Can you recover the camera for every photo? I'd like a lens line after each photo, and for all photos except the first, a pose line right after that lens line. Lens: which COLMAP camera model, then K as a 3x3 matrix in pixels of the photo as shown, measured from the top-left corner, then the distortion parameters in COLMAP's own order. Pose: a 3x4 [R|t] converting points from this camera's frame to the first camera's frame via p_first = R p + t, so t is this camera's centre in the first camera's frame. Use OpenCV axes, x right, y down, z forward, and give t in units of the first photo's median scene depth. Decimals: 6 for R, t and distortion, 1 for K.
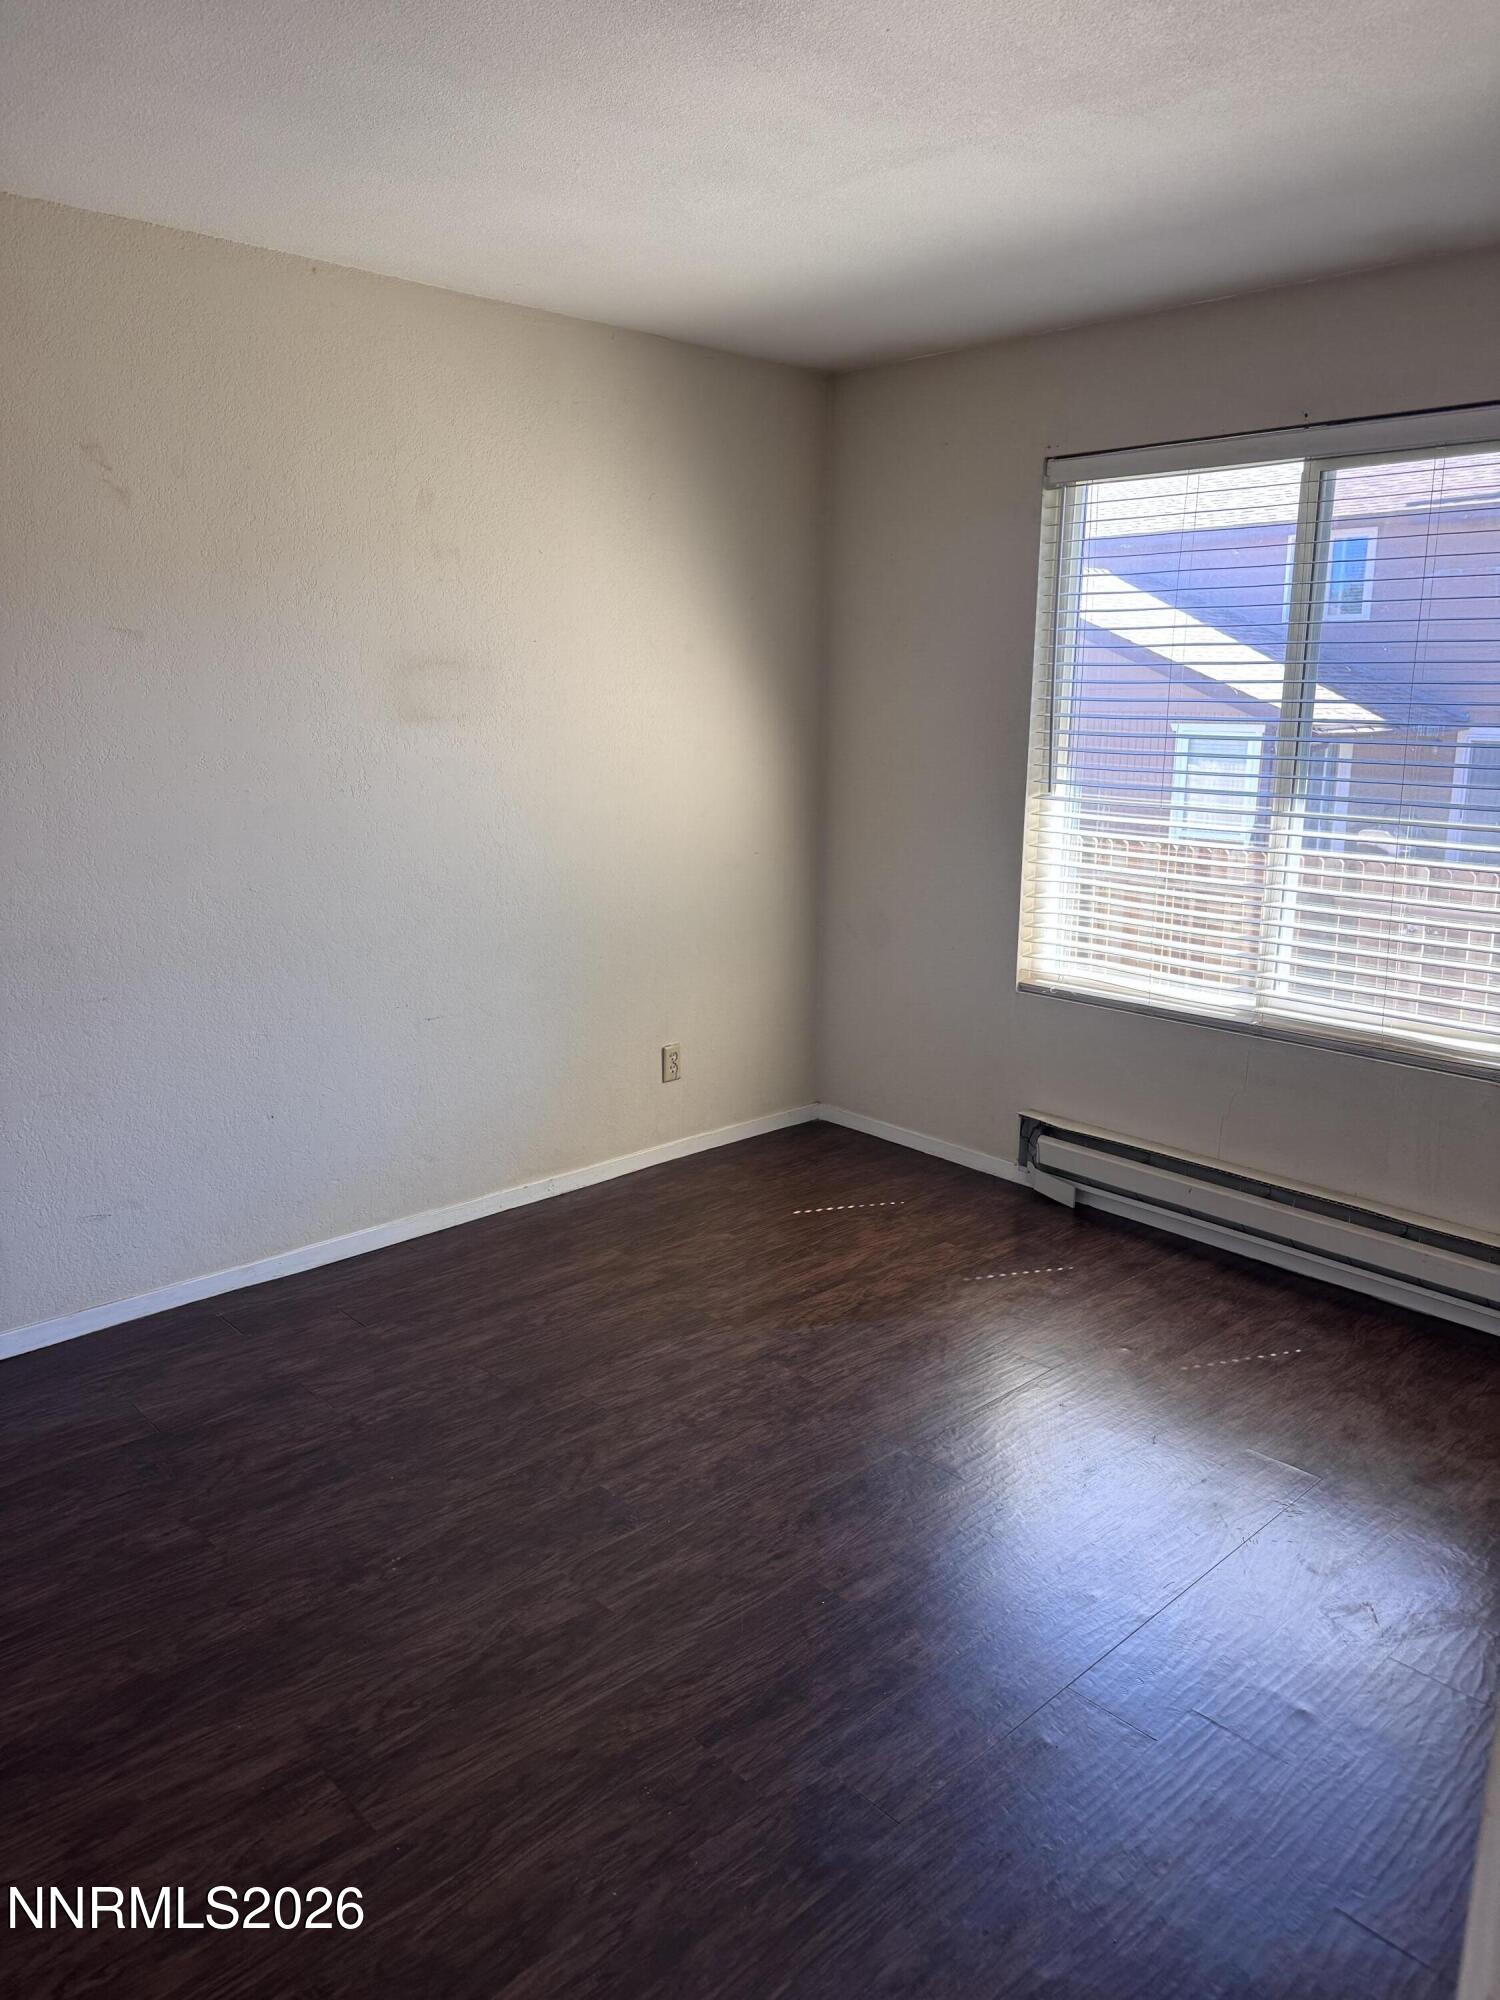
lens RADIAL K [[1411.7, 0, 745.8], [0, 1411.7, 997.1], [0, 0, 1]] dist [0.011248, 0.001265]
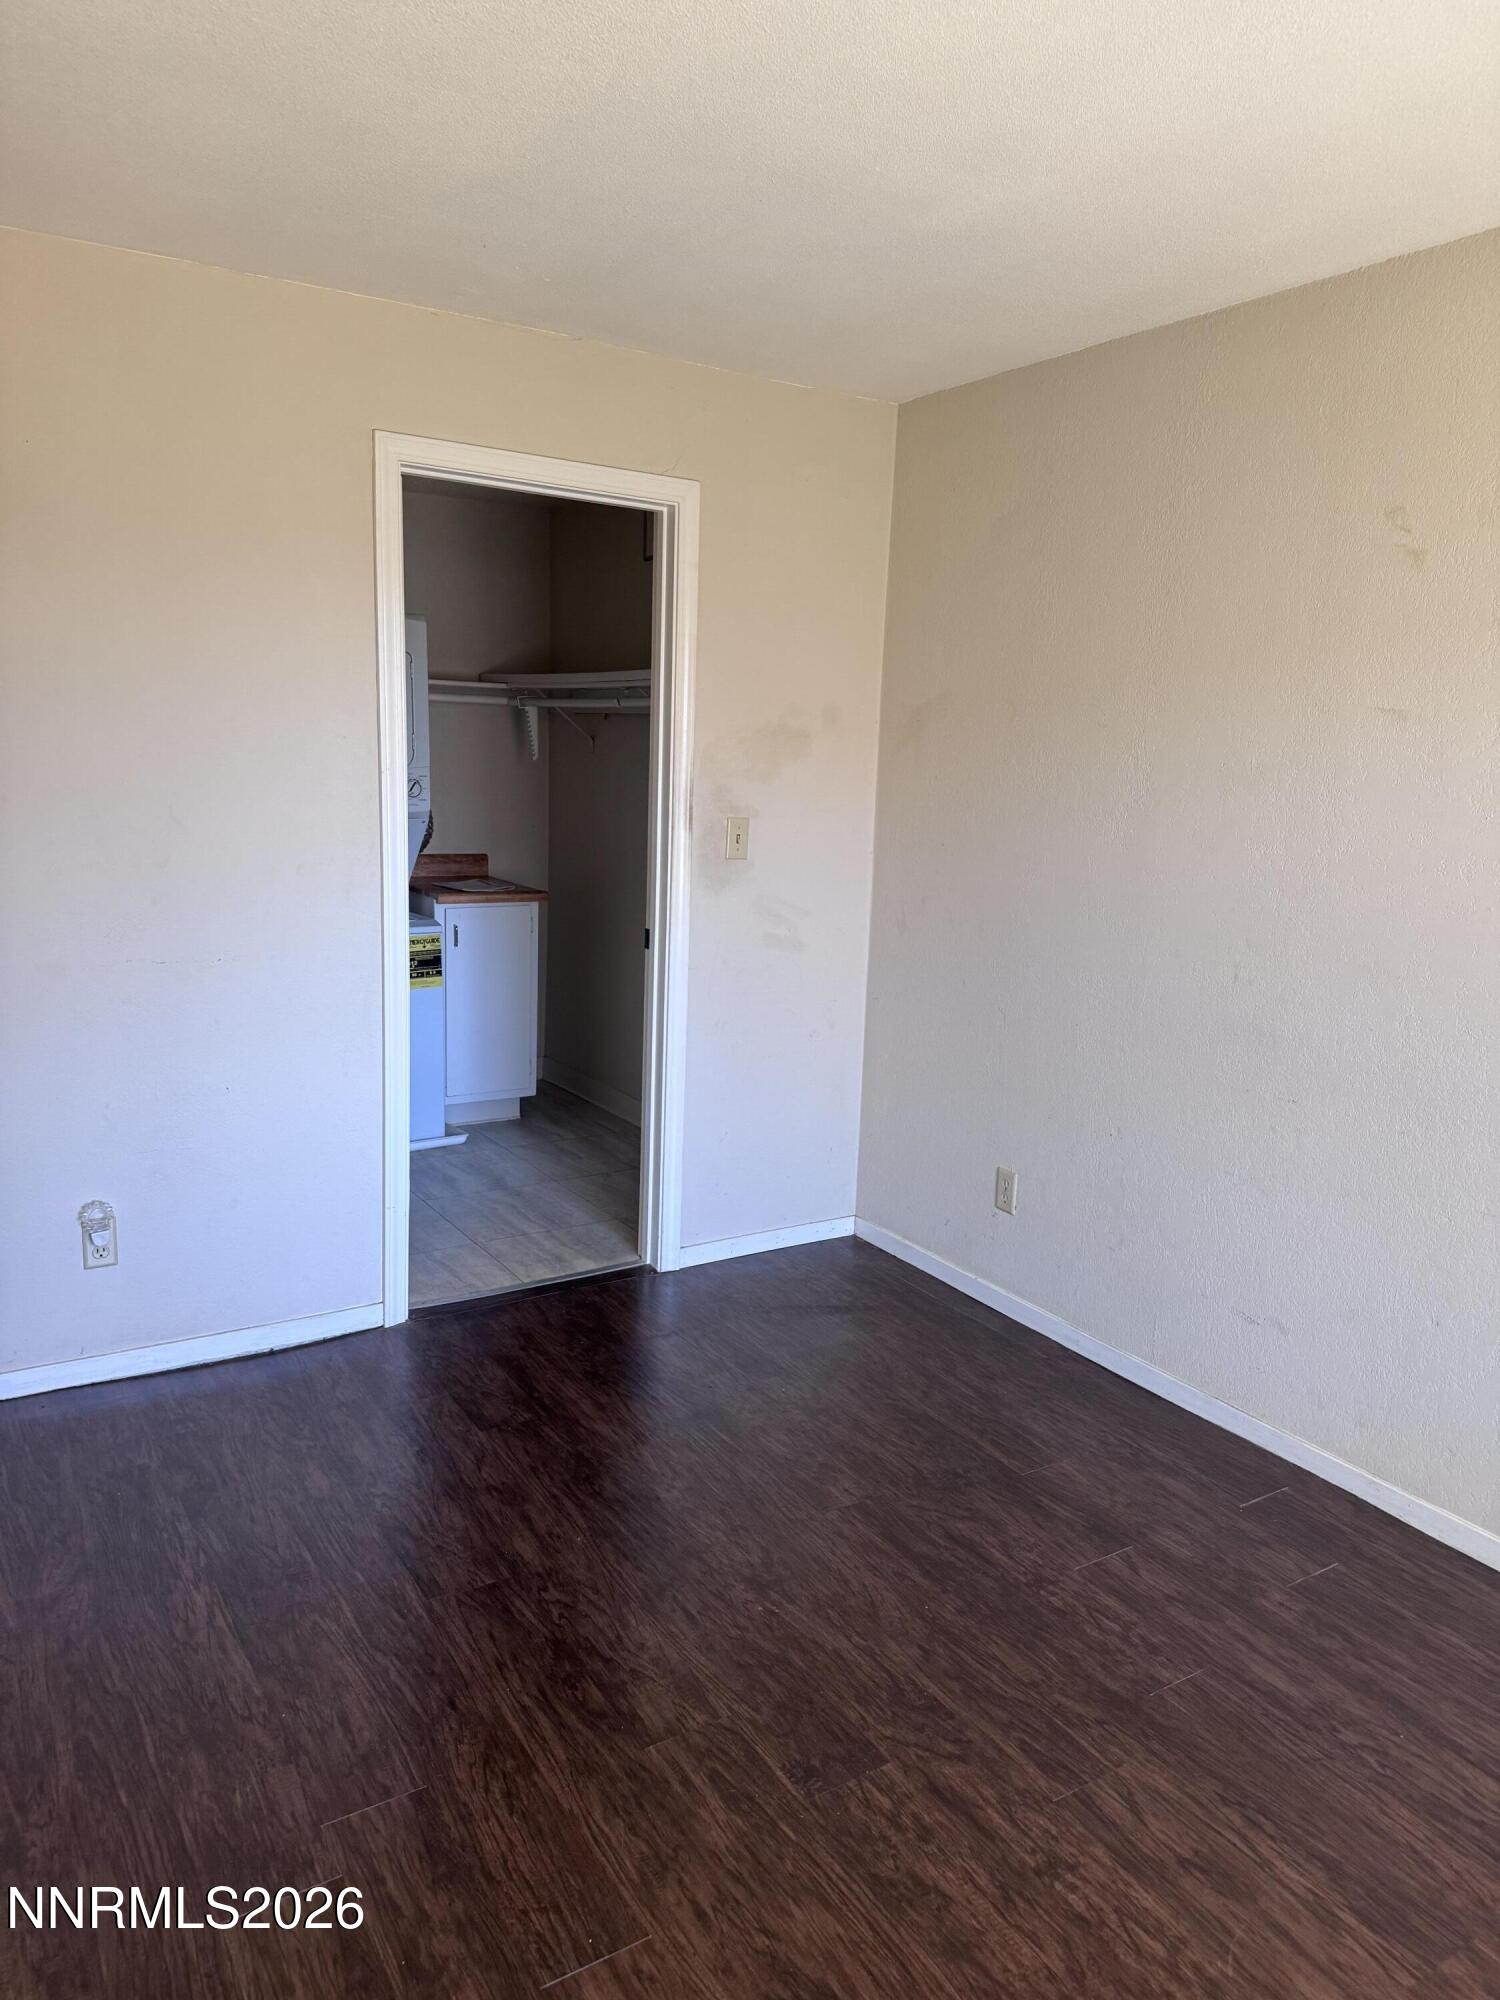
lens RADIAL K [[1411.7, 0, 743.2], [0, 1411.7, 1004.6], [0, 0, 1]] dist [0.011248, 0.001265]
pose [[-0.181078, 0.178992, -0.967043, 0.559349], [-0.249656, 0.942722, 0.221238, -0.194649], [0.951253, 0.281490, -0.126020, 0.835093]]
